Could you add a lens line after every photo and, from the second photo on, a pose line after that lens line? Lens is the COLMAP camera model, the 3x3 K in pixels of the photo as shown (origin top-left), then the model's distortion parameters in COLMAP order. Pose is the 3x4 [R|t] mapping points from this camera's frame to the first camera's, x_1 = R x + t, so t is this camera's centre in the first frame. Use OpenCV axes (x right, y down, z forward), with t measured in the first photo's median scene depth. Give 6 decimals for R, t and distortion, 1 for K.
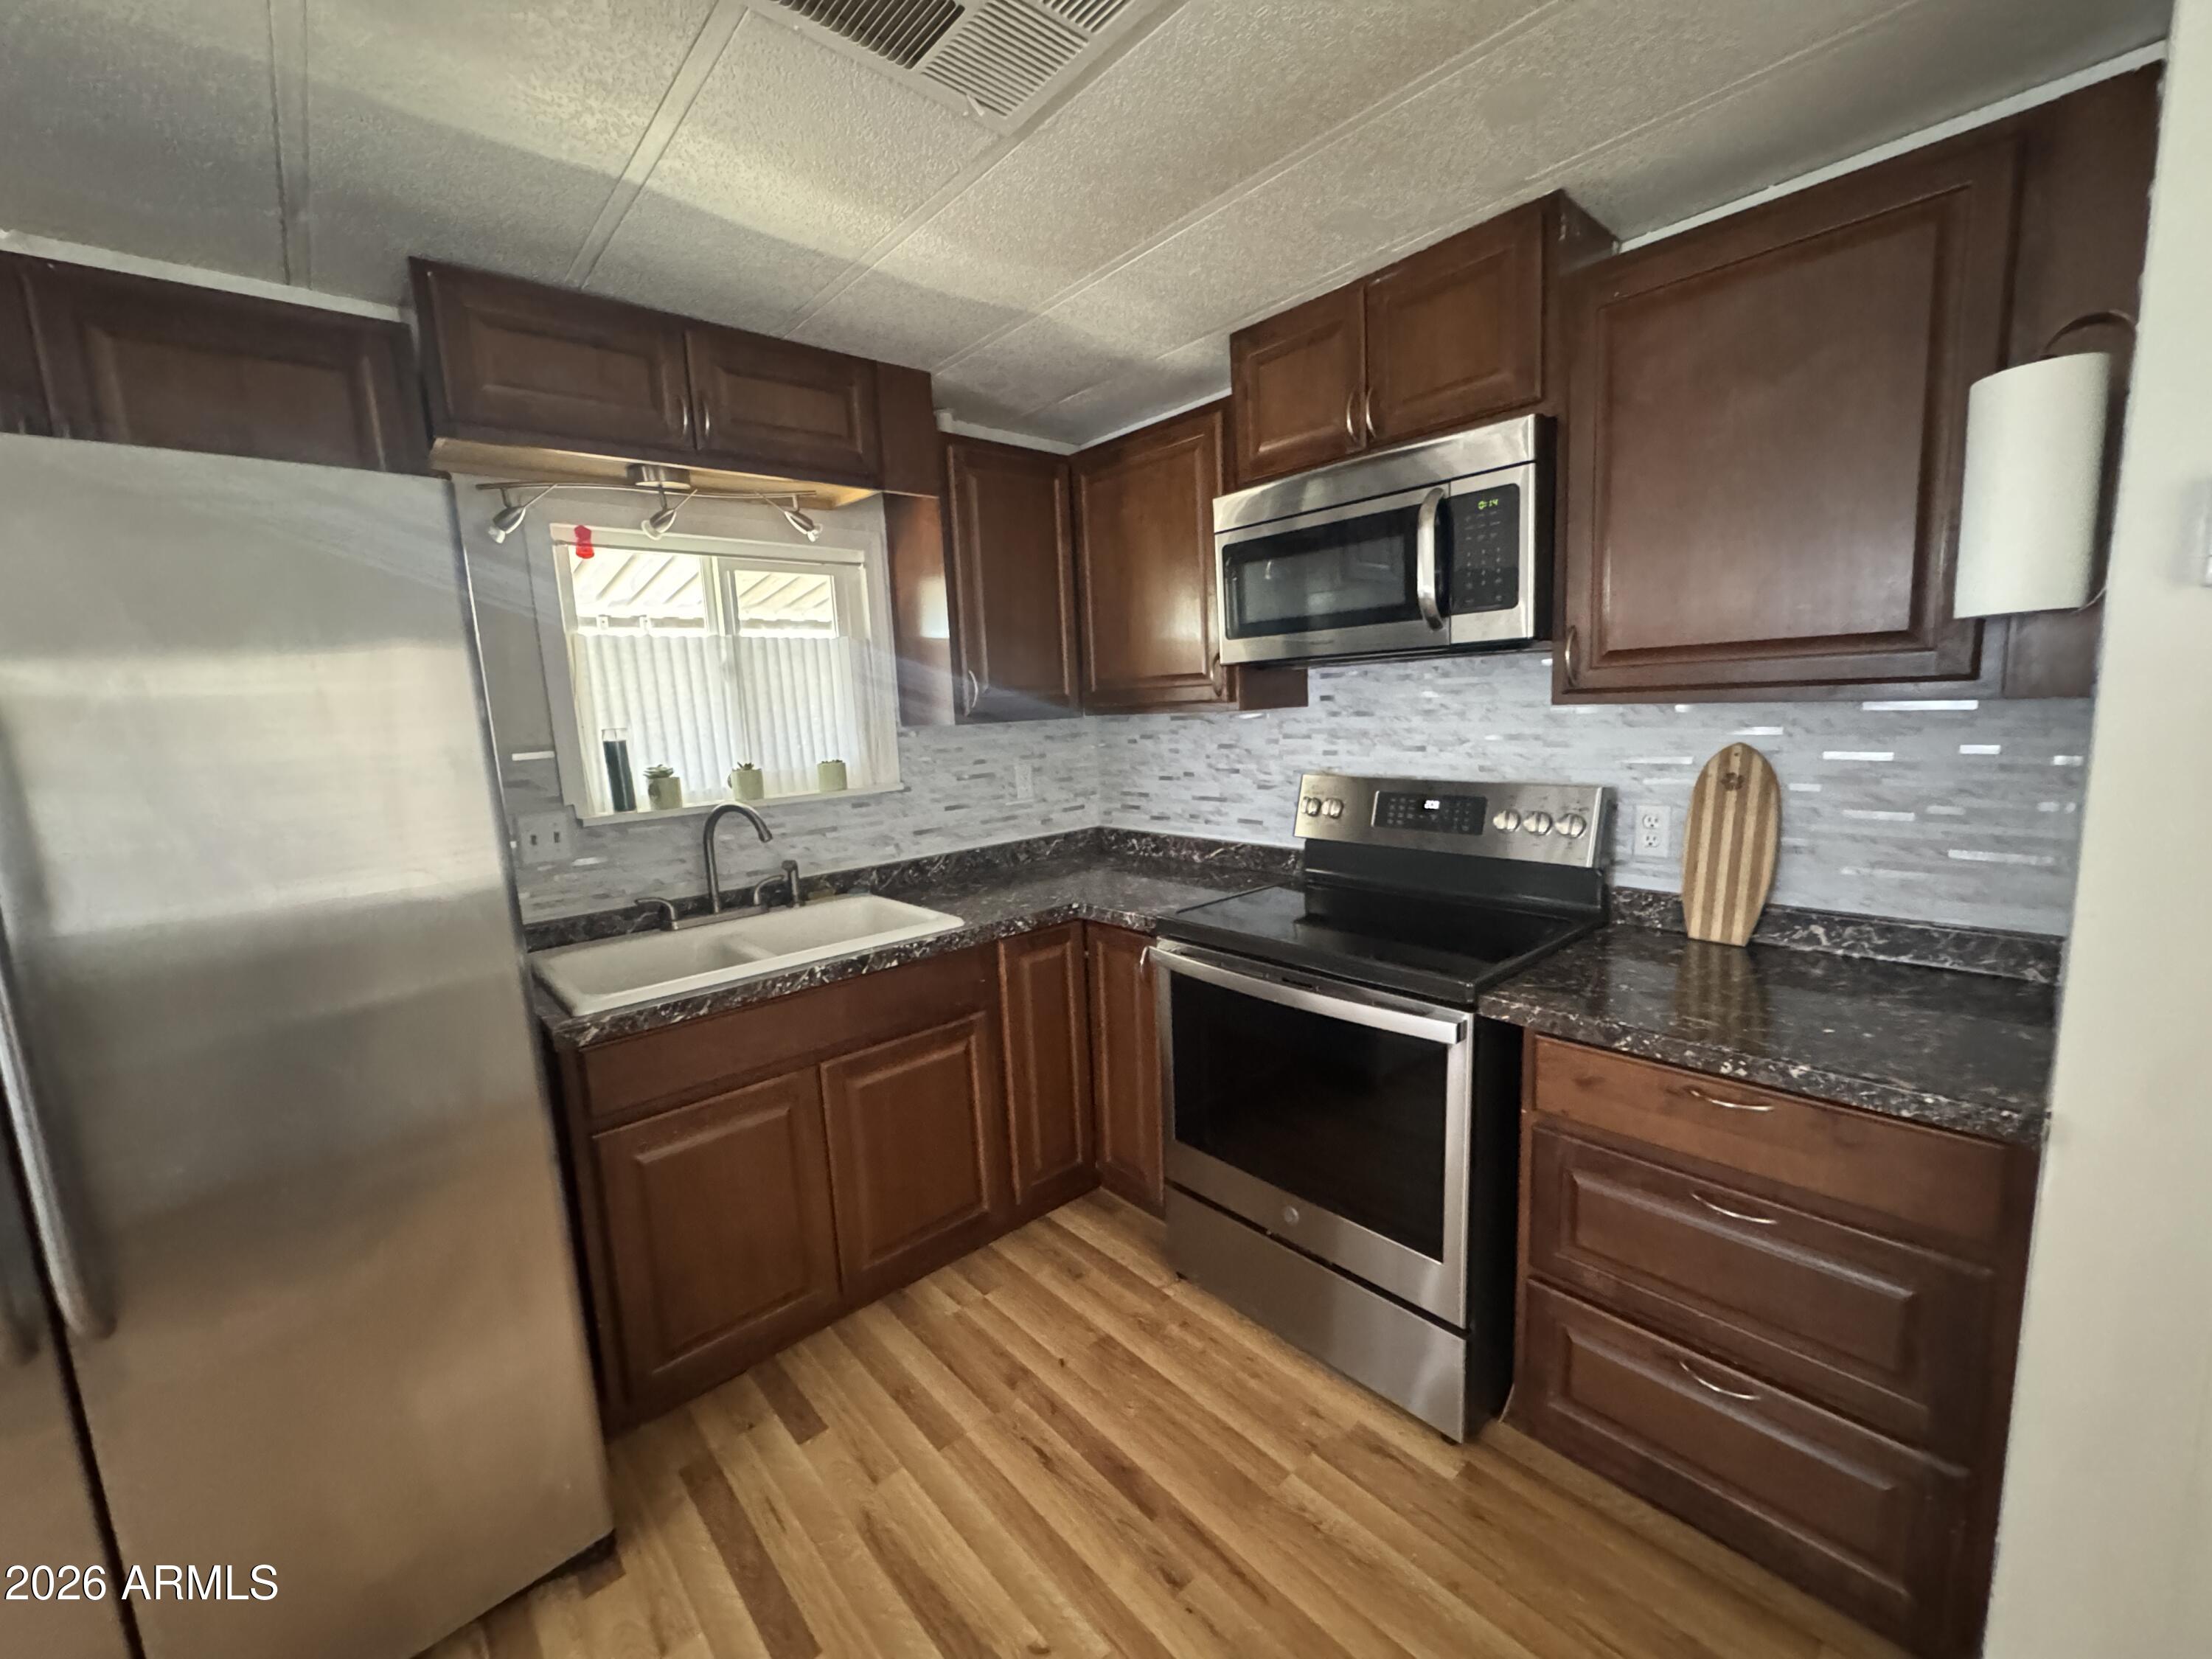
lens RADIAL K [[886.3, 0, 1101.0], [0, 886.3, 832.4], [0, 0, 1]] dist [-0.003669, -0.000240]
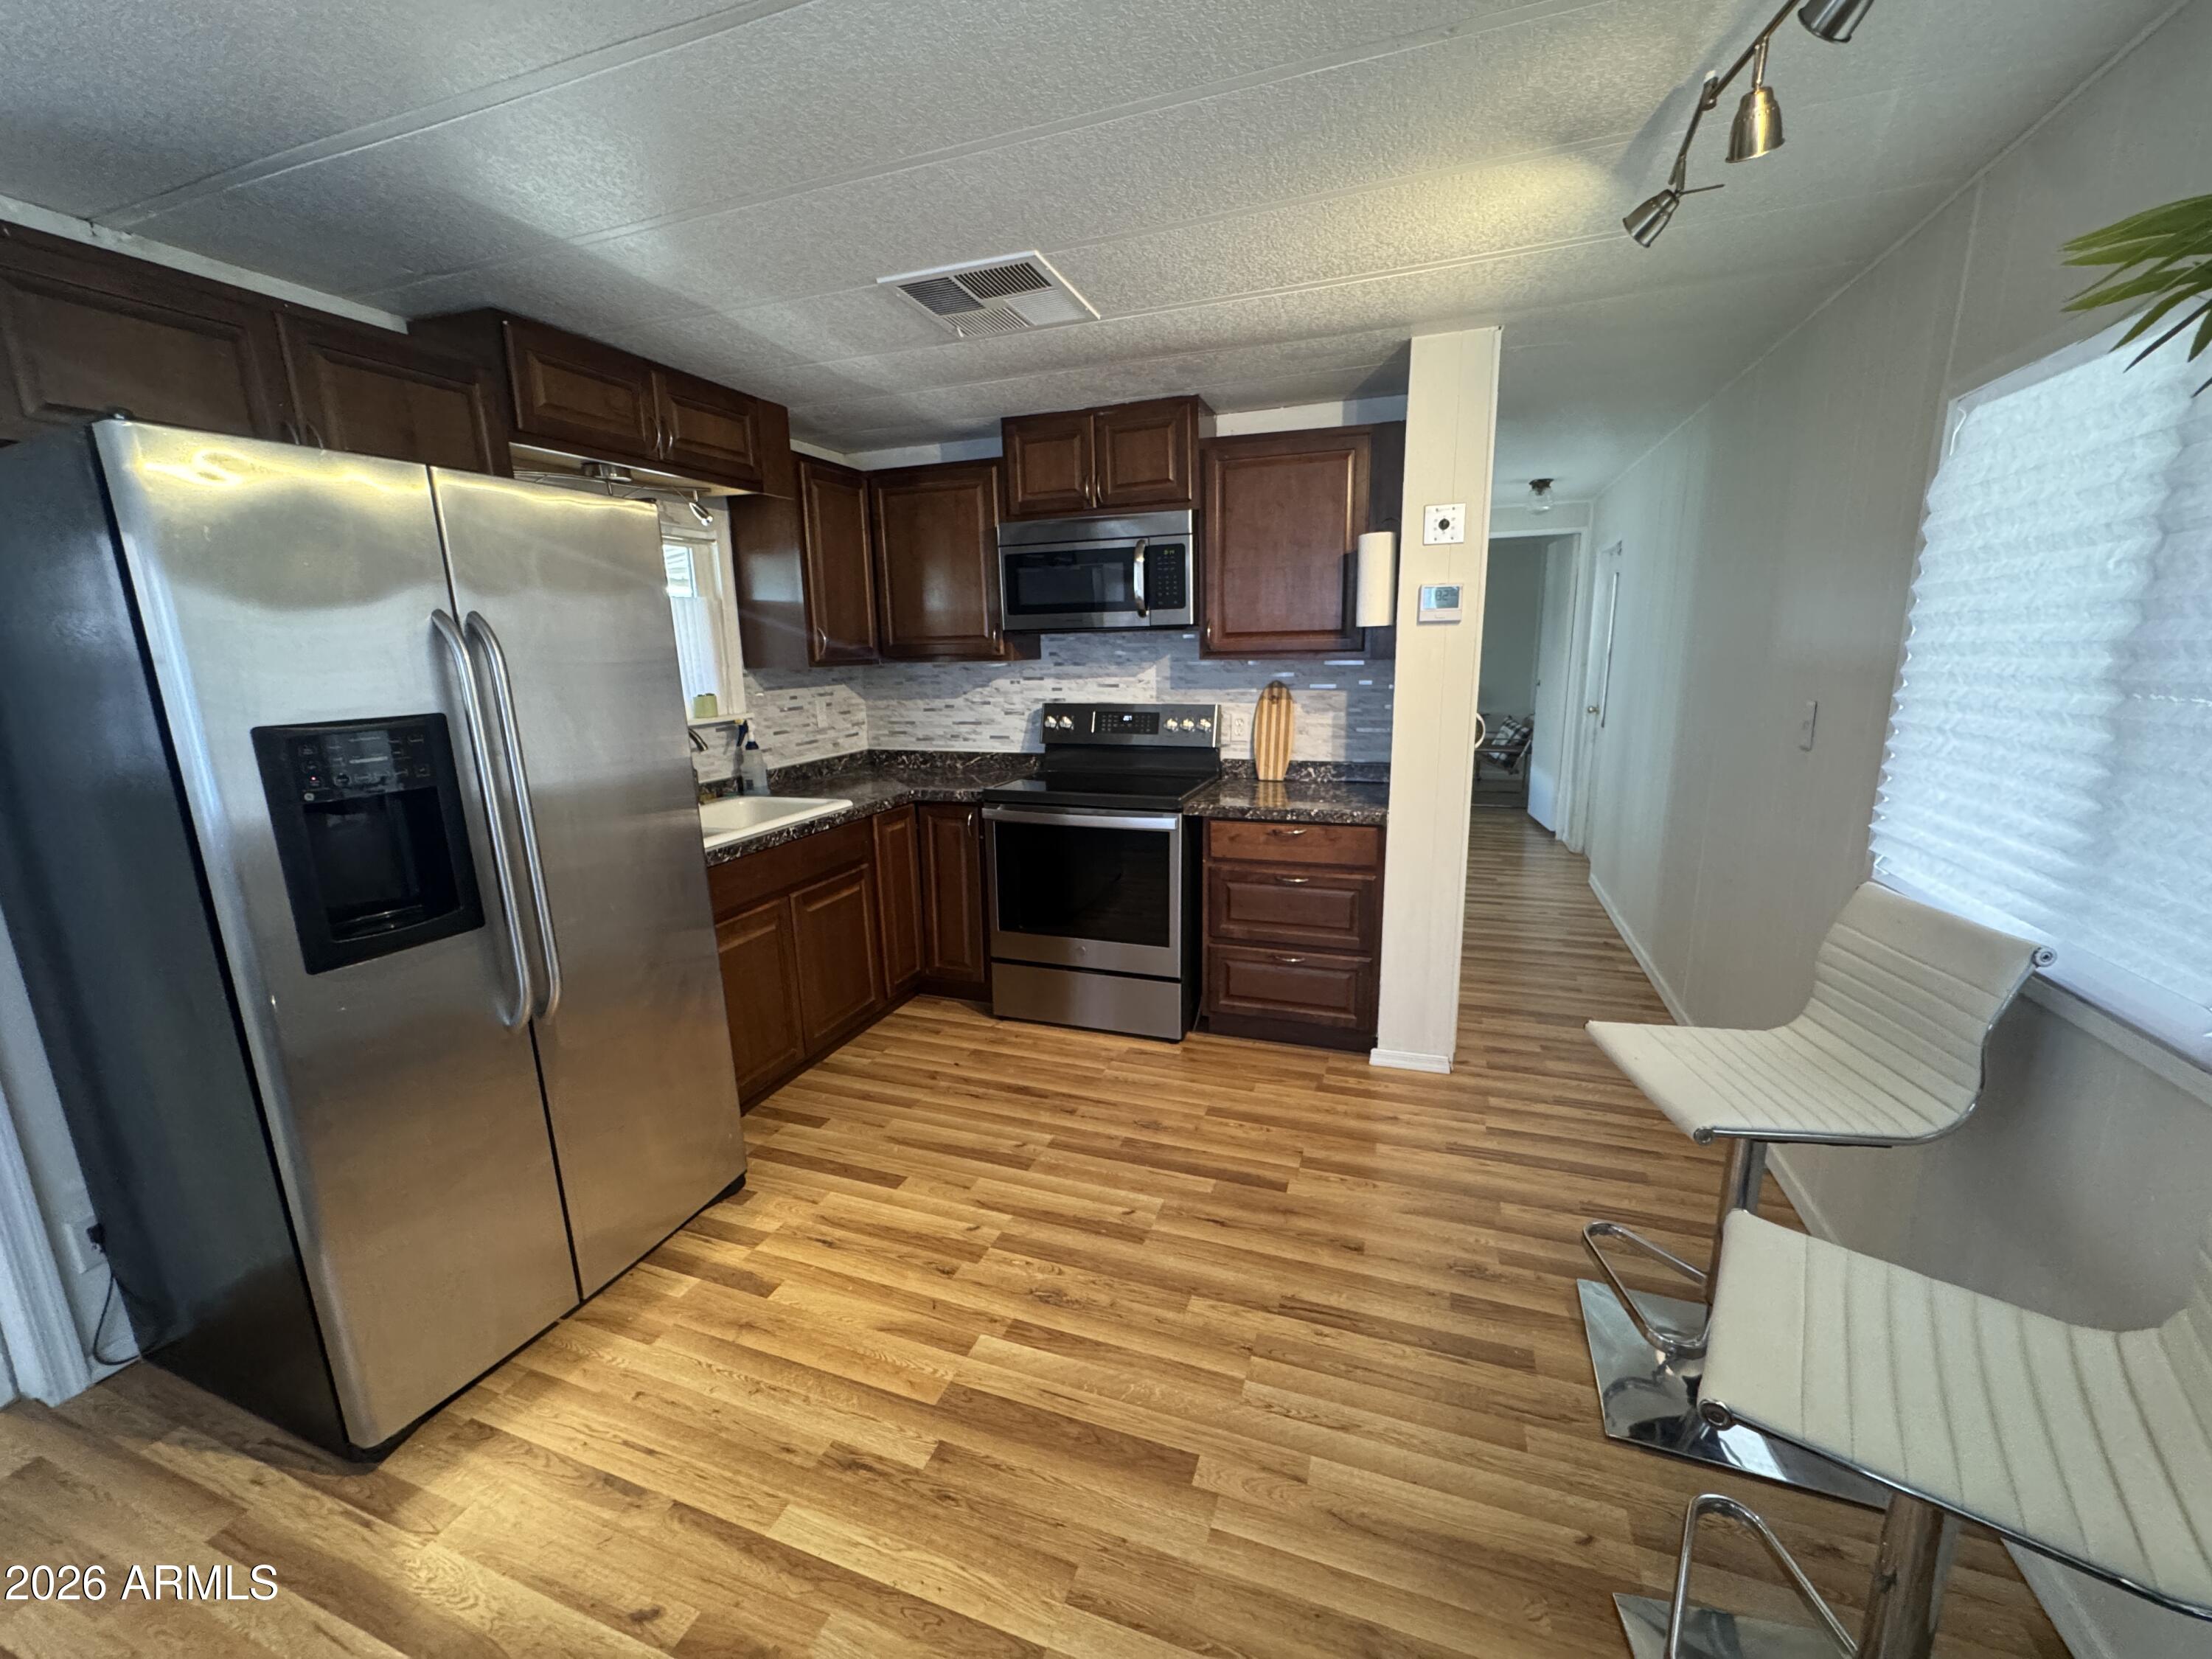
lens RADIAL K [[886.3, 0, 1102.6], [0, 886.3, 832.2], [0, 0, 1]] dist [-0.003669, -0.000240]
pose [[0.880947, -0.071445, 0.467791, -0.480648], [0.050054, 0.997060, 0.058017, 0.086052], [-0.470561, -0.027695, 0.881933, -0.486219]]
